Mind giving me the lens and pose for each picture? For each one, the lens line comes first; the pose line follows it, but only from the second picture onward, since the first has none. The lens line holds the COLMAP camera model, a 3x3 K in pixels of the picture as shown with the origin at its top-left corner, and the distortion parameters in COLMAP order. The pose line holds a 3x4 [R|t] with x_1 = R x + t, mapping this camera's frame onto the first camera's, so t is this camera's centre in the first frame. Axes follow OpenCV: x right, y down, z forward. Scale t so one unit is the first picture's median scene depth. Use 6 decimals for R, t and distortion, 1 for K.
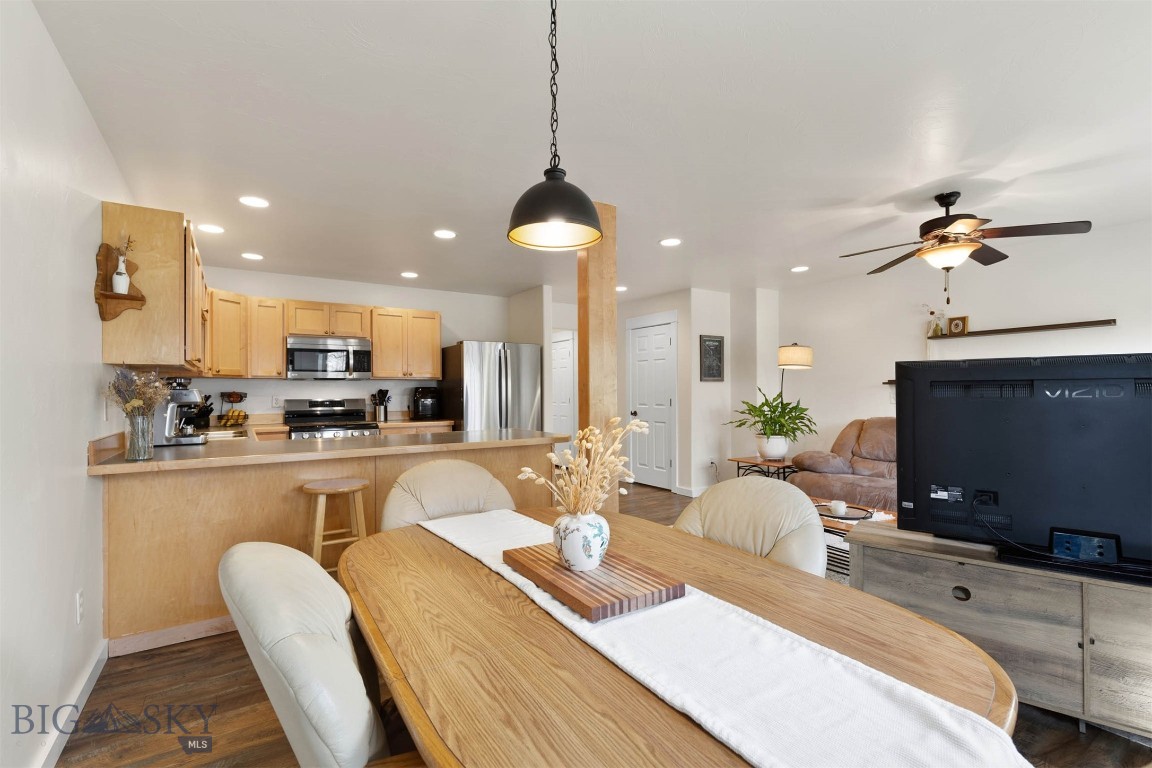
lens RADIAL K [[518.7, 0, 576.4], [0, 518.7, 389.8], [0, 0, 1]] dist [0.010027, -0.002123]
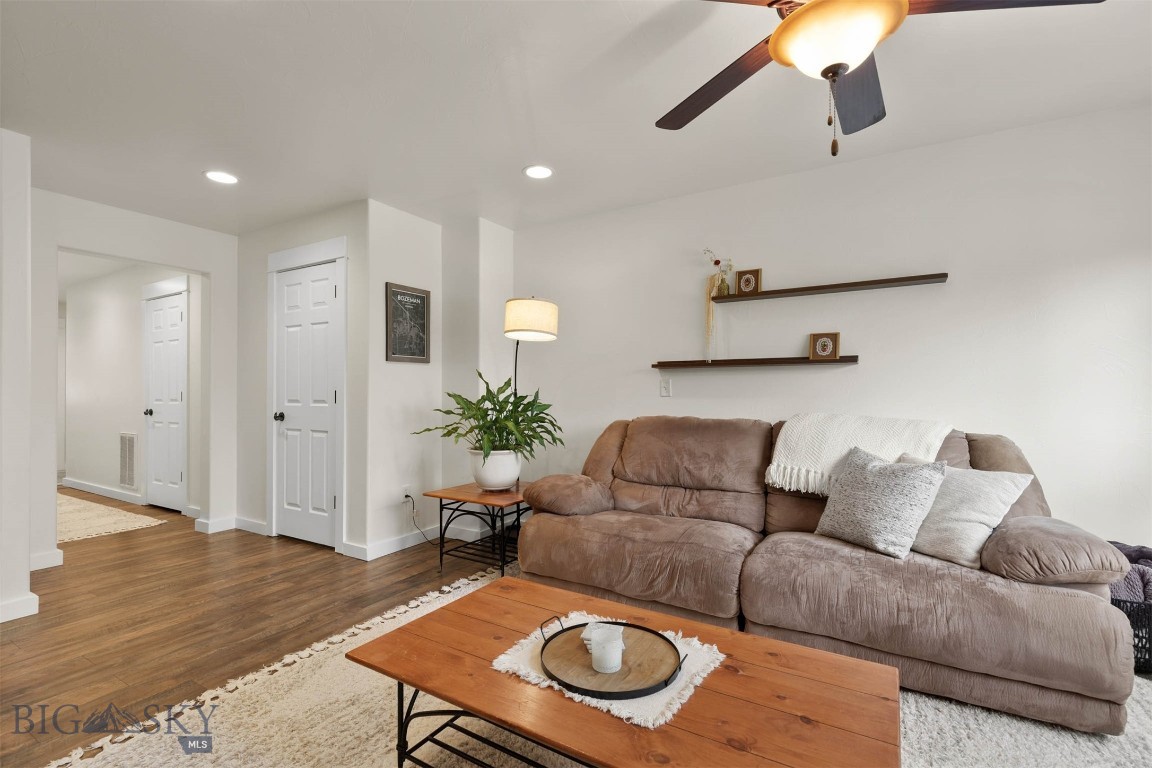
lens RADIAL K [[518.7, 0, 576.0], [0, 518.7, 389.9], [0, 0, 1]] dist [0.010027, -0.002123]
pose [[0.900258, 0.004737, 0.435331, 0.200066], [-0.005446, 0.999985, 0.000382, 0.017891], [-0.435323, -0.002715, 0.900270, 0.421879]]
